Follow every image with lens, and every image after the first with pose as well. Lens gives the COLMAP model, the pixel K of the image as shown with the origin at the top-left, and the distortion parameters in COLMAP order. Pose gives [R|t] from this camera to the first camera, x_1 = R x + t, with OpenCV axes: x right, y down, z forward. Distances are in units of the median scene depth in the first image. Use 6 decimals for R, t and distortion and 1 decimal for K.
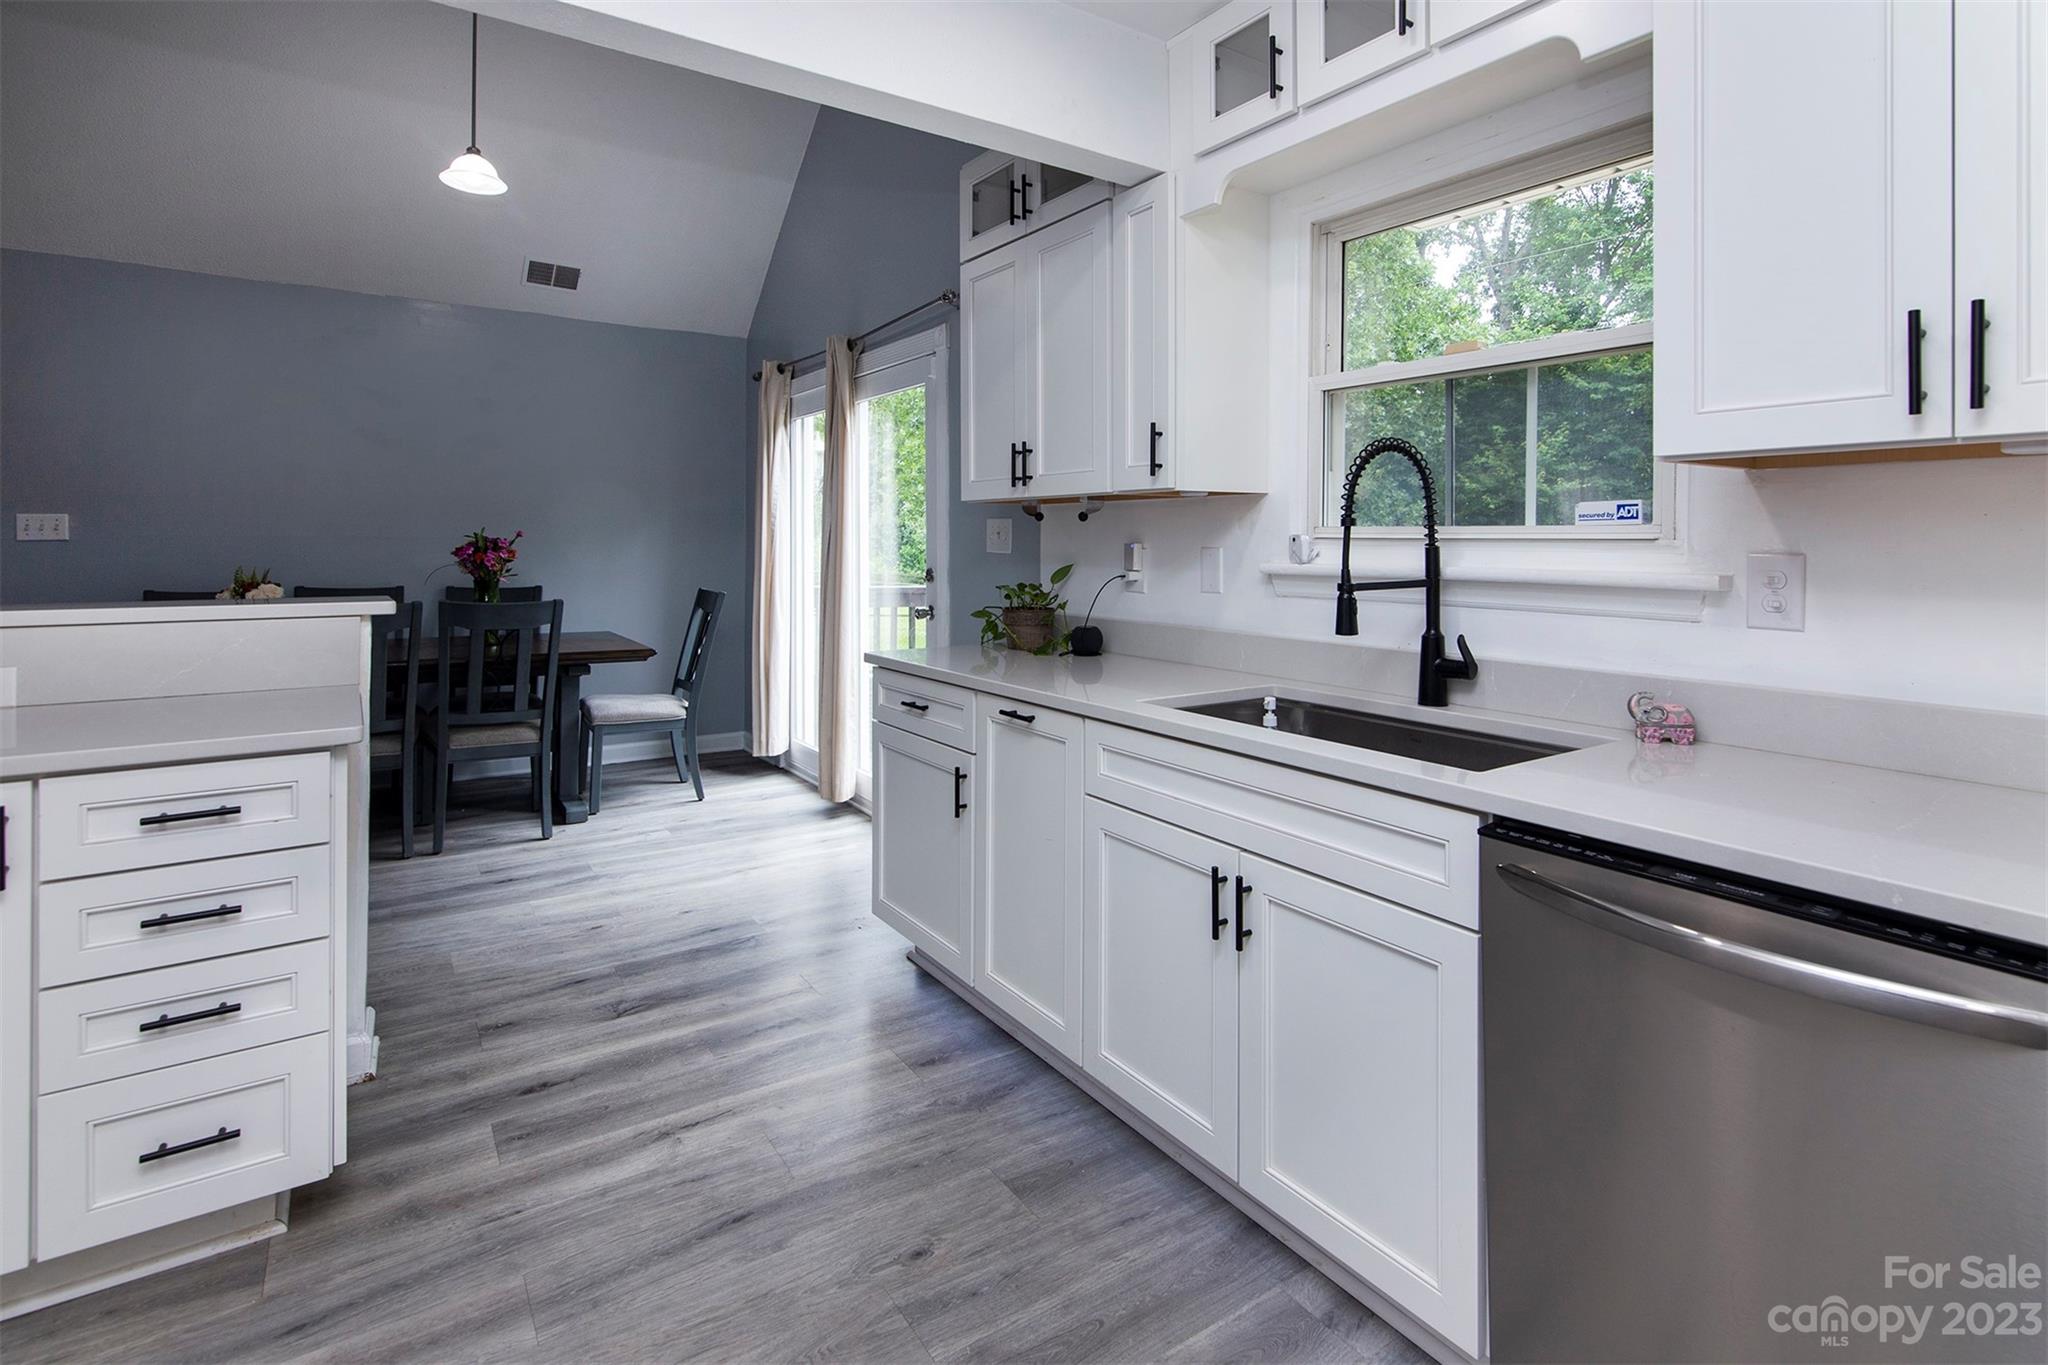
lens RADIAL K [[997.7, 0, 1031.5], [0, 997.7, 538.4], [0, 0, 1]] dist [0.000641, -0.001003]
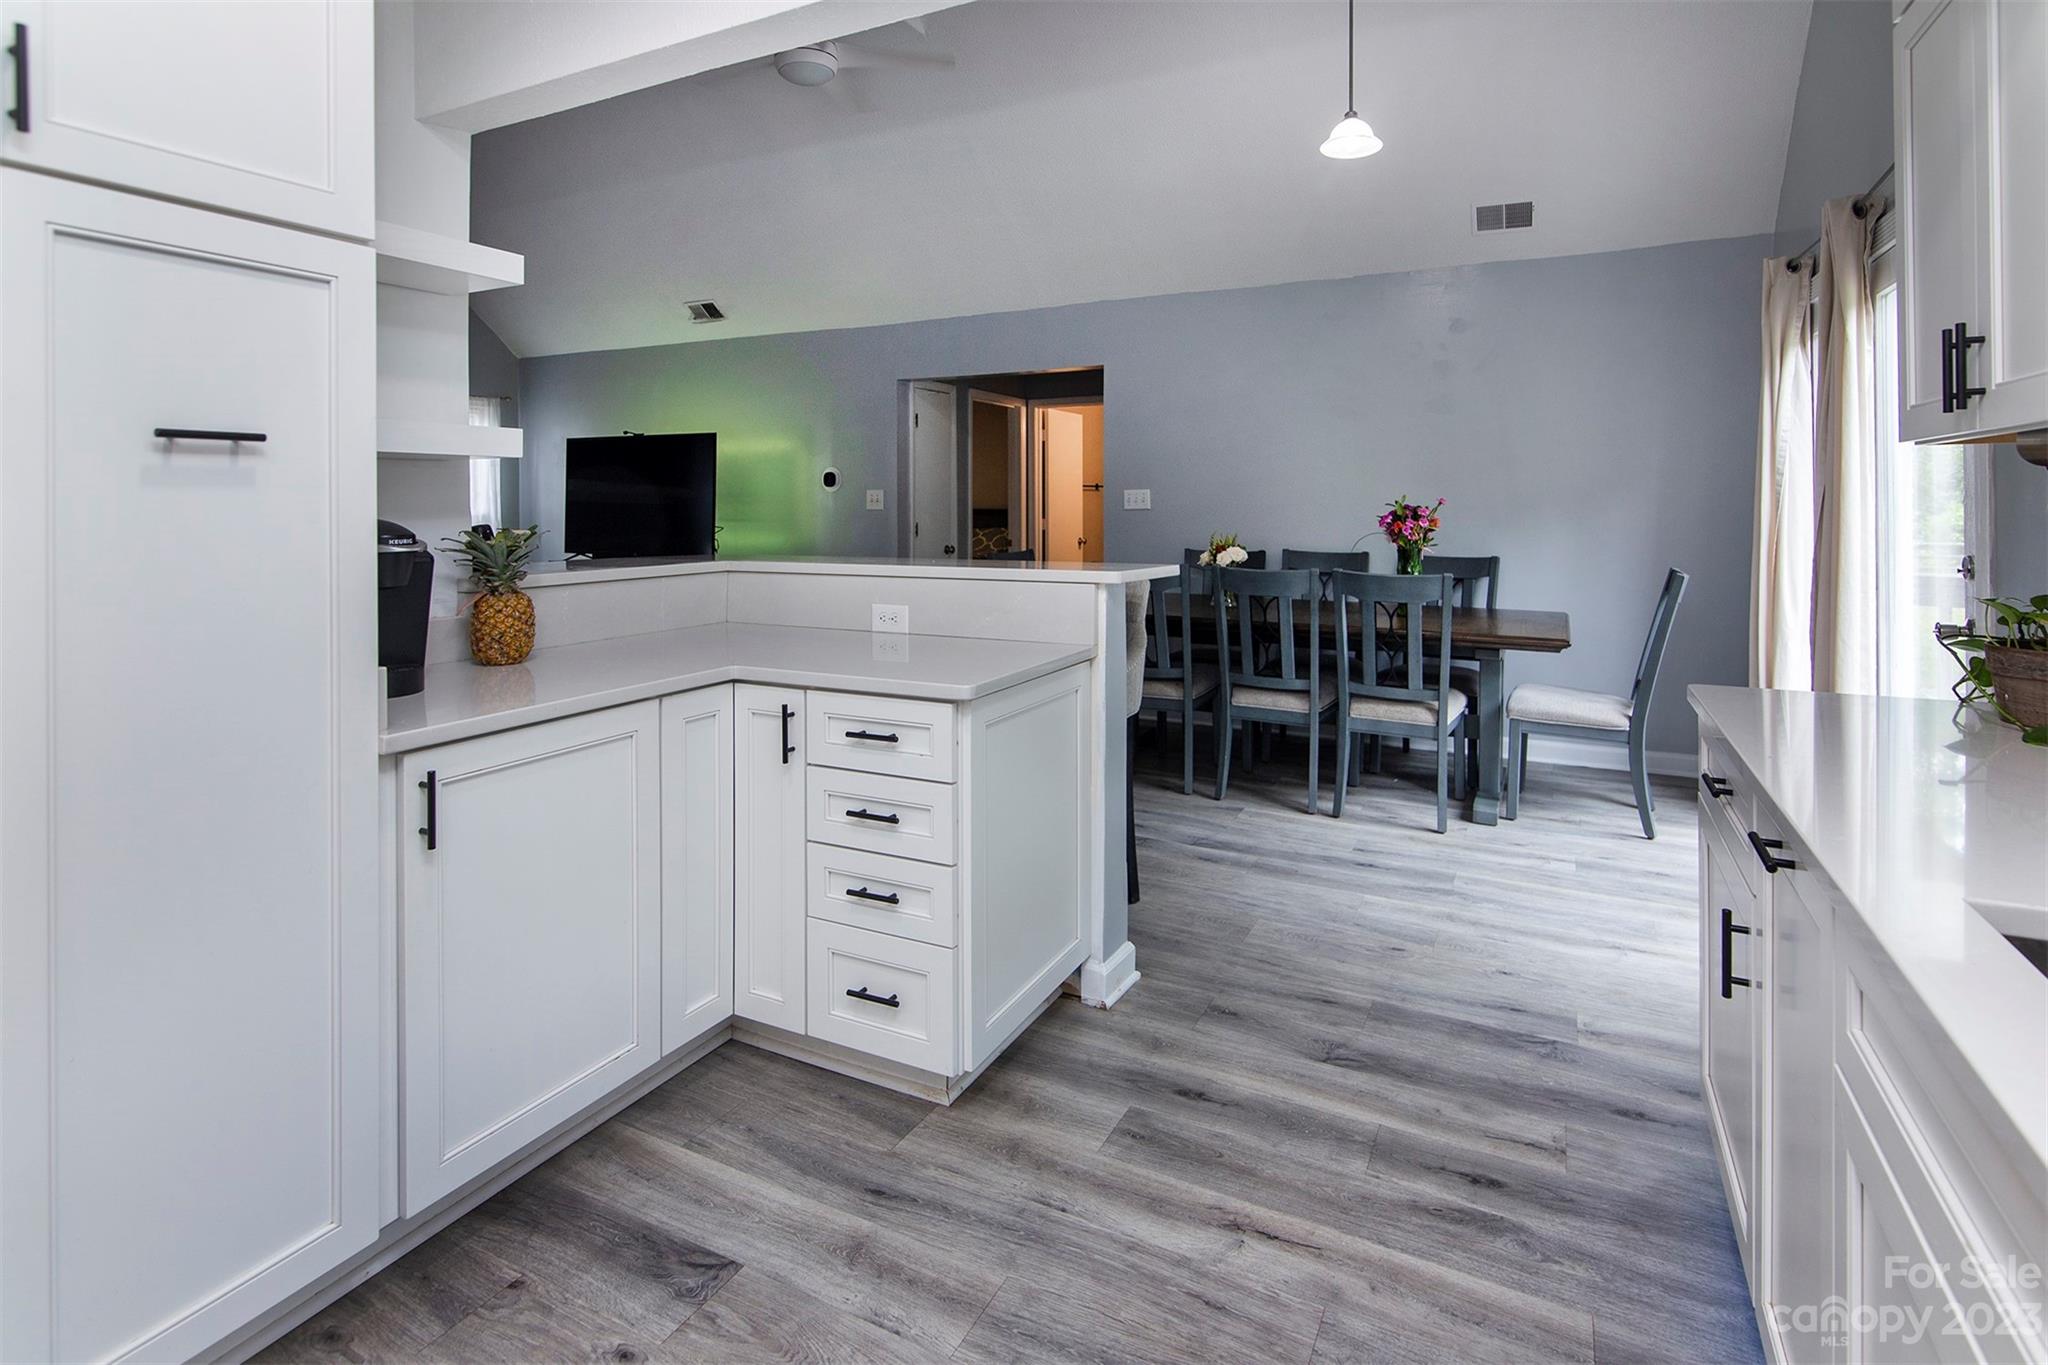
lens RADIAL K [[1004.6, 0, 1030.4], [0, 1004.6, 503.6], [0, 0, 1]] dist [0.002057, -0.000415]
pose [[0.482495, -0.005497, -0.875882, 0.228517], [0.009438, 0.999955, -0.001077, -0.008830], [0.875848, -0.007747, 0.482525, 0.346427]]
